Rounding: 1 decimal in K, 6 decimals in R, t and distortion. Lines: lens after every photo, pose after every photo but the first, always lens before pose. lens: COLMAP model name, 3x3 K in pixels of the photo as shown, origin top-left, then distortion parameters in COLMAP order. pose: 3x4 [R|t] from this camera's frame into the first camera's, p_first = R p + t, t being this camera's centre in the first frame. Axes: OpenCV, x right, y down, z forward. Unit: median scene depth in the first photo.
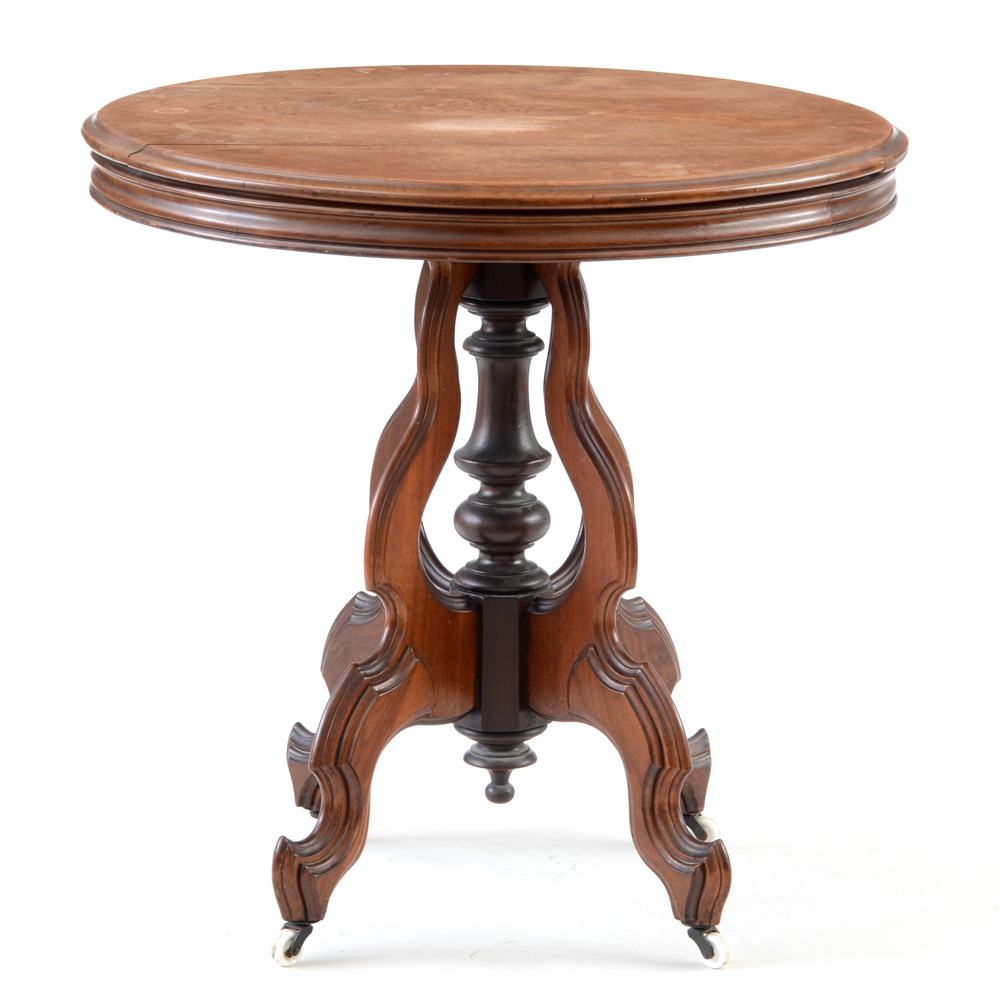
lens RADIAL K [[4939.1, 0, 523.8], [0, 4939.1, 499.4], [0, 0, 1]] dist [0.793389, 0.026224]
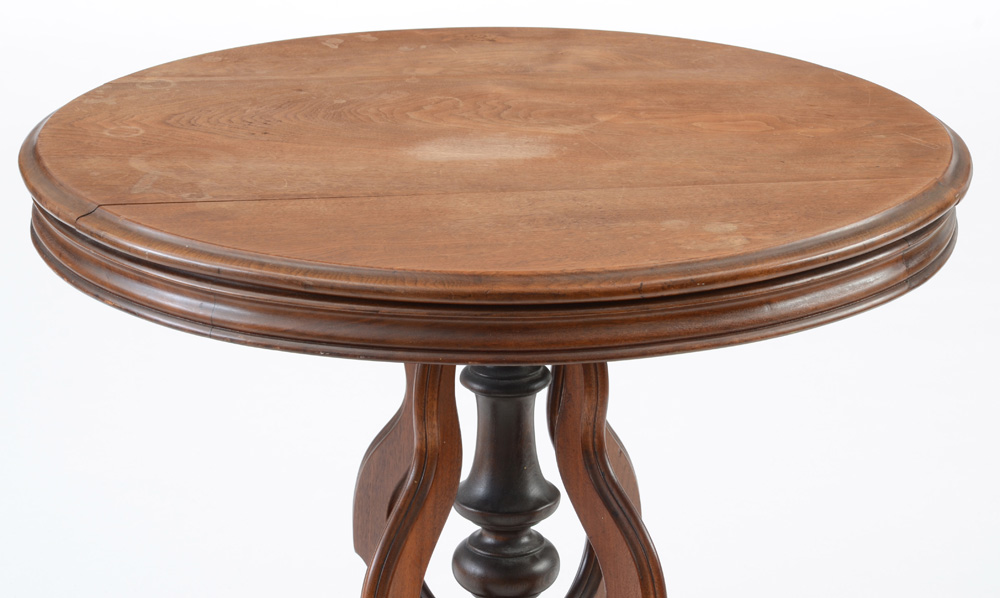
lens RADIAL K [[3379.9, 0, 500.0], [0, 3379.9, 299.0], [0, 0, 1]] dist [0.850573, 0.479475]
pose [[0.998754, -0.026105, 0.042521, -0.031331], [0.022458, 0.996206, 0.084082, -0.098561], [-0.044555, -0.083022, 0.995551, 0.399356]]
